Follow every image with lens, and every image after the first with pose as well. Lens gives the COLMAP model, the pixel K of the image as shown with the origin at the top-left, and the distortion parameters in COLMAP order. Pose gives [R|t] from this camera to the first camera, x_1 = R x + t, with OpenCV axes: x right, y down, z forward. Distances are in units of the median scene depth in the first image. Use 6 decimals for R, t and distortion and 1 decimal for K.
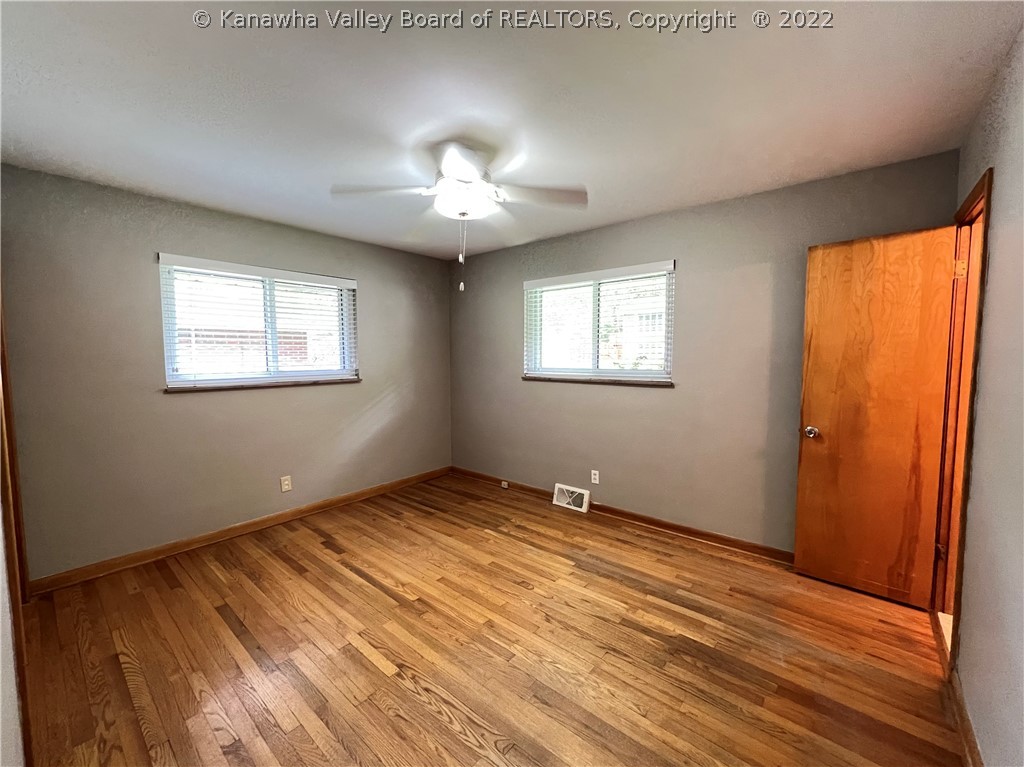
lens RADIAL K [[410.9, 0, 515.4], [0, 410.9, 385.3], [0, 0, 1]] dist [0.002692, 0.000095]
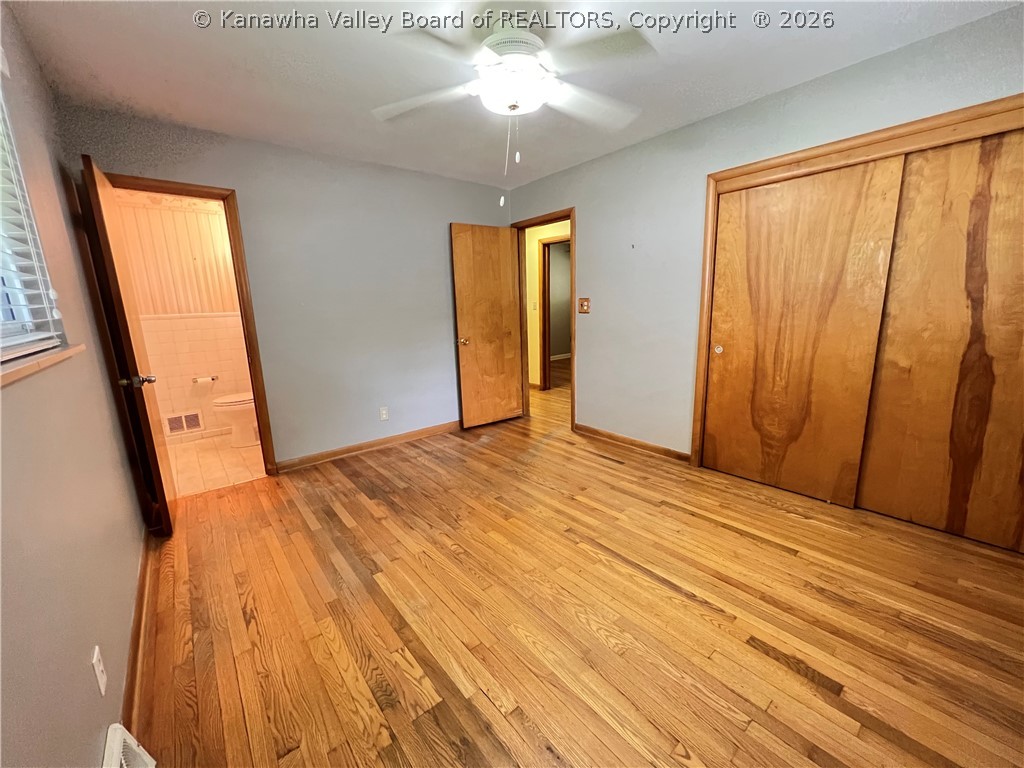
lens RADIAL K [[410.6, 0, 510.4], [0, 410.6, 383.8], [0, 0, 1]] dist [-0.001416, -0.000040]
pose [[-0.981227, -0.004649, 0.192802, -0.267122], [0.048331, 0.961882, 0.269160, -0.088940], [-0.186704, 0.273425, -0.943600, 1.814353]]
